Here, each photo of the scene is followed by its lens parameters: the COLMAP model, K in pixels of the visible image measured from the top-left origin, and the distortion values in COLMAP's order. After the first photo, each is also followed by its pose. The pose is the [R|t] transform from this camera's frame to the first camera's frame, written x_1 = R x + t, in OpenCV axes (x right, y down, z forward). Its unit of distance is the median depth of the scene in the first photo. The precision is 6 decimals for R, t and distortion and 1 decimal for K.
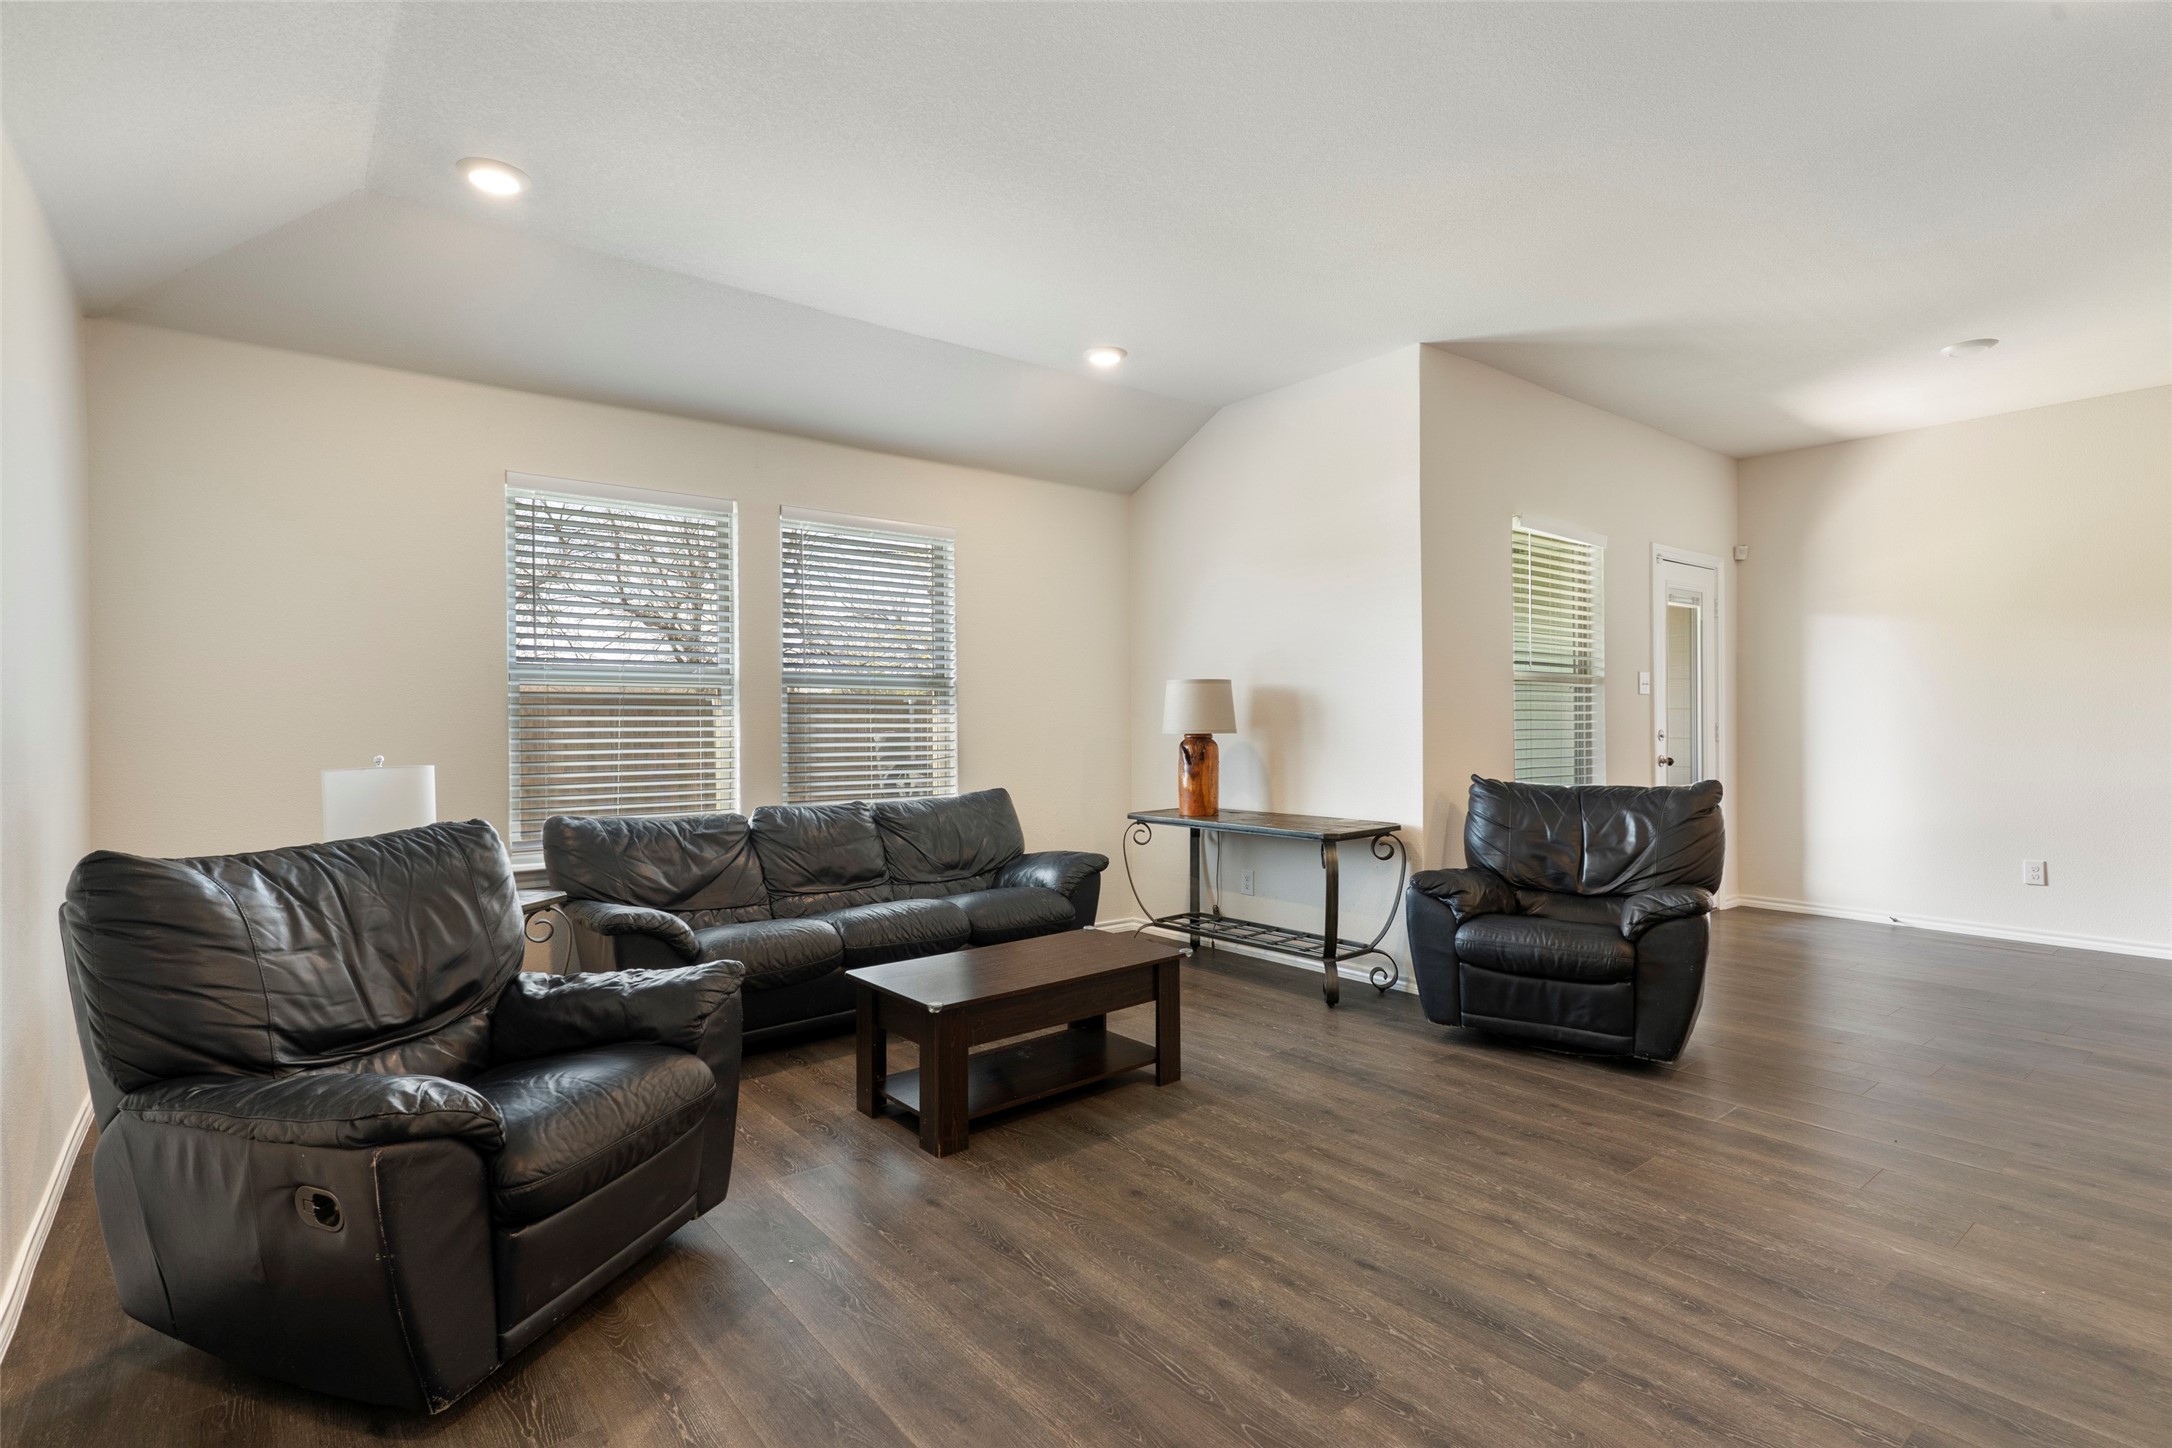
lens RADIAL K [[1033.2, 0, 1065.0], [0, 1033.2, 721.3], [0, 0, 1]] dist [0.006006, -0.000152]
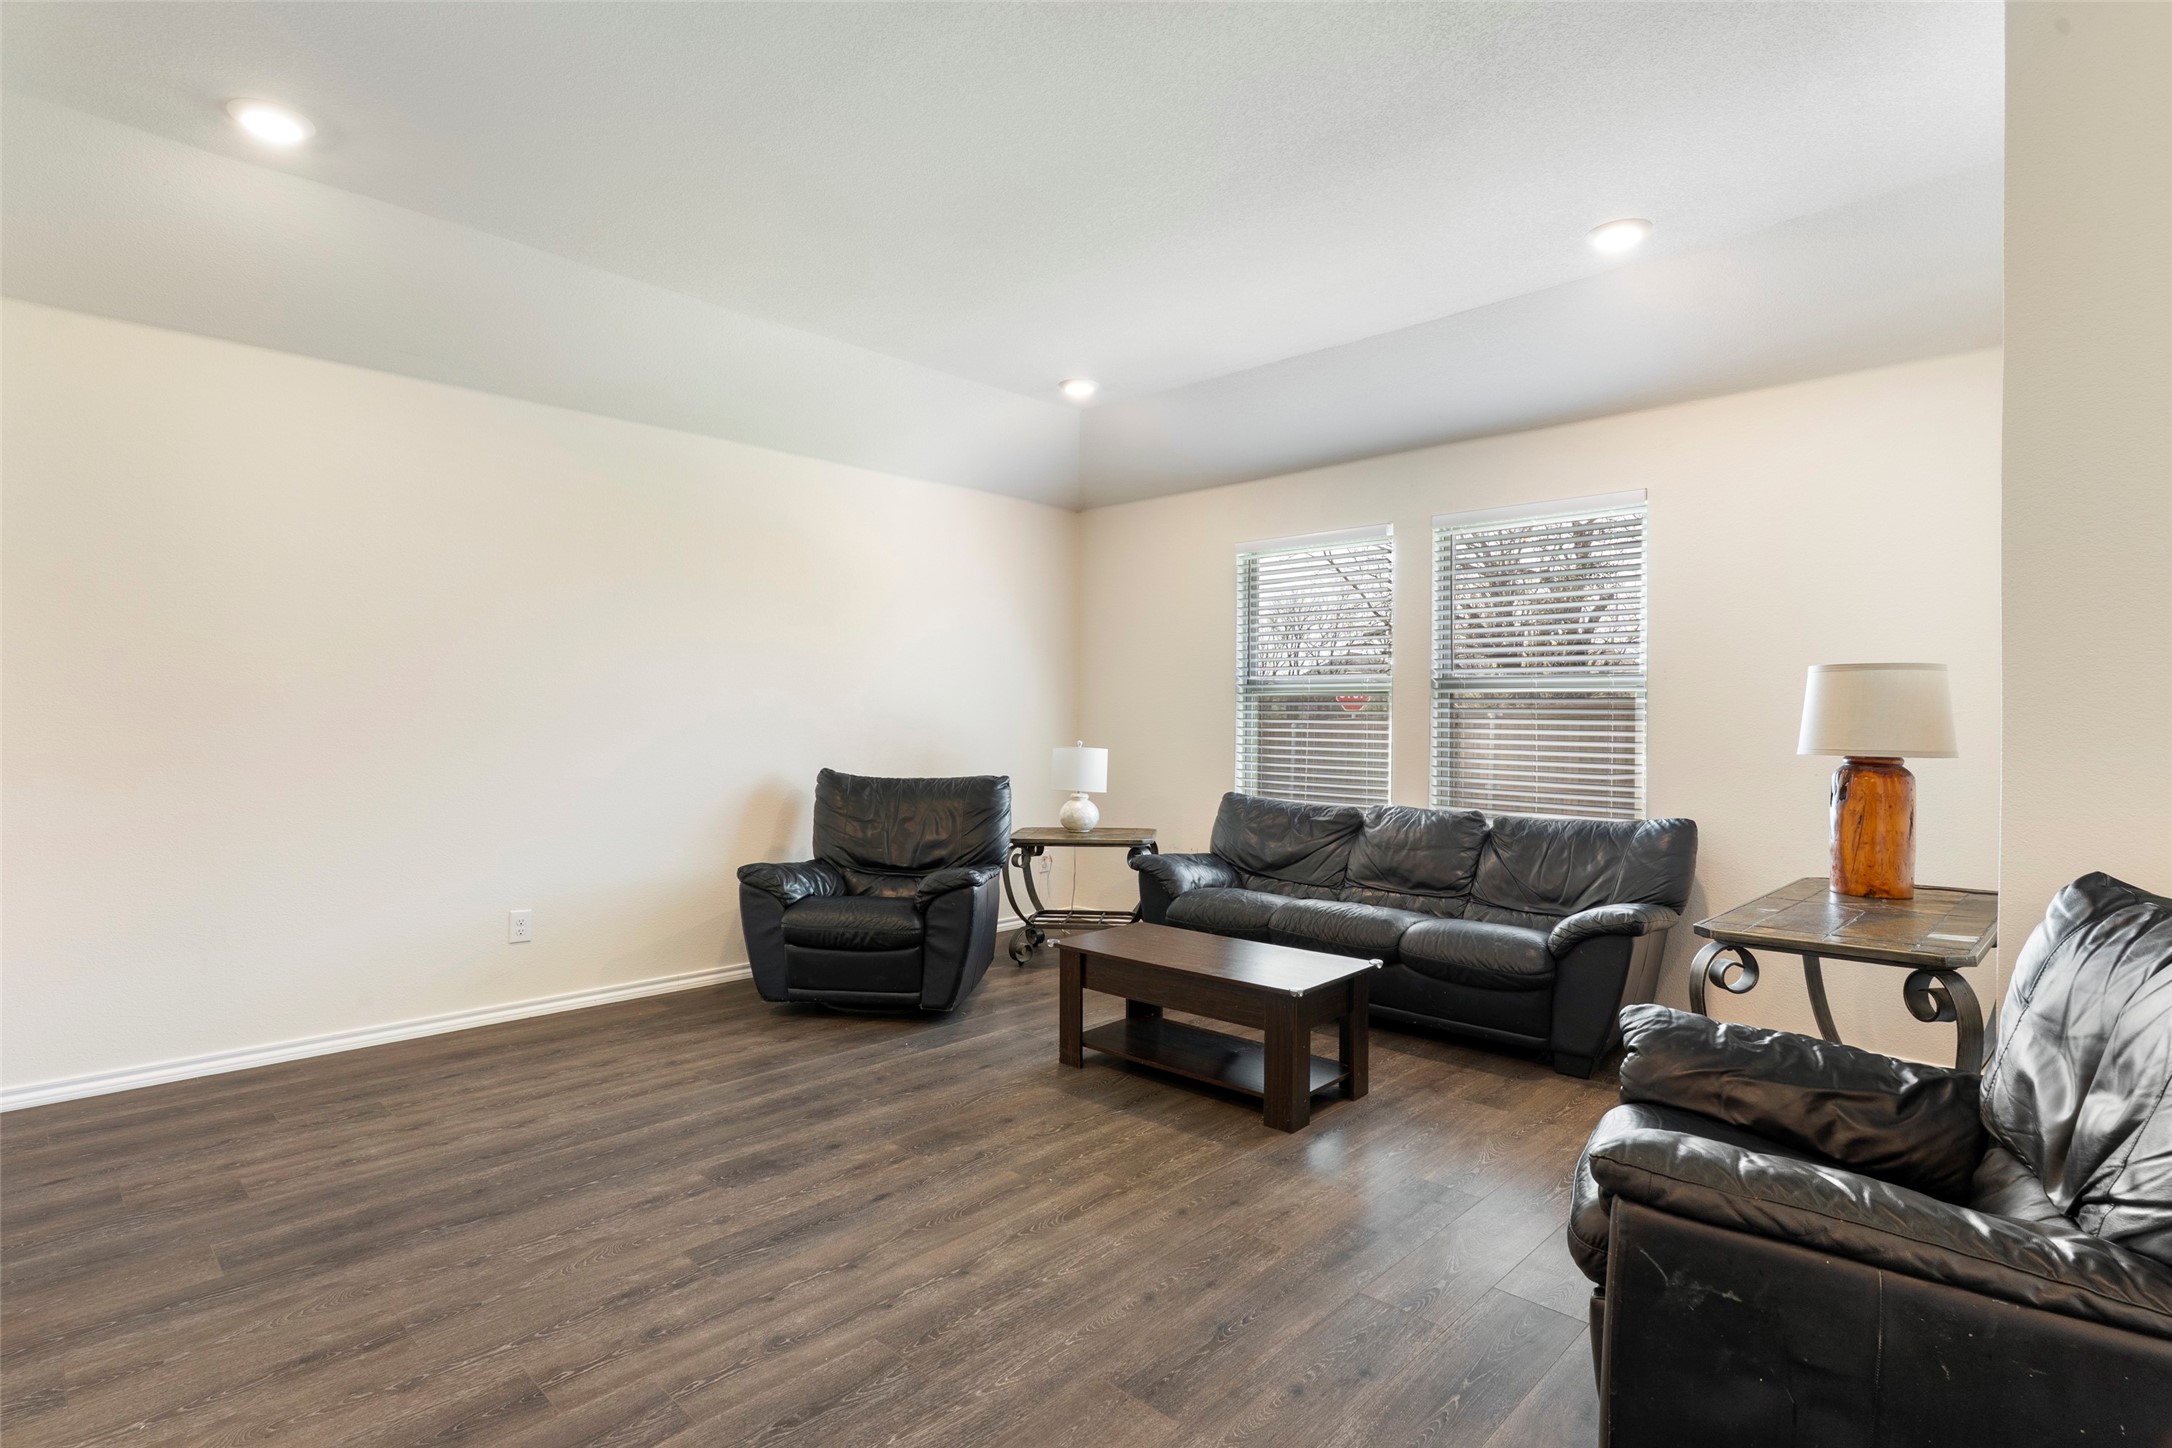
lens RADIAL K [[1055.8, 0, 1086.0], [0, 1055.8, 724.0], [0, 0, 1]] dist [0.001952, 0.000305]
pose [[0.142934, 0.011181, -0.989669, 1.268467], [-0.010260, 0.999899, 0.009815, -0.015589], [0.989679, 0.008751, 0.143035, 0.896955]]
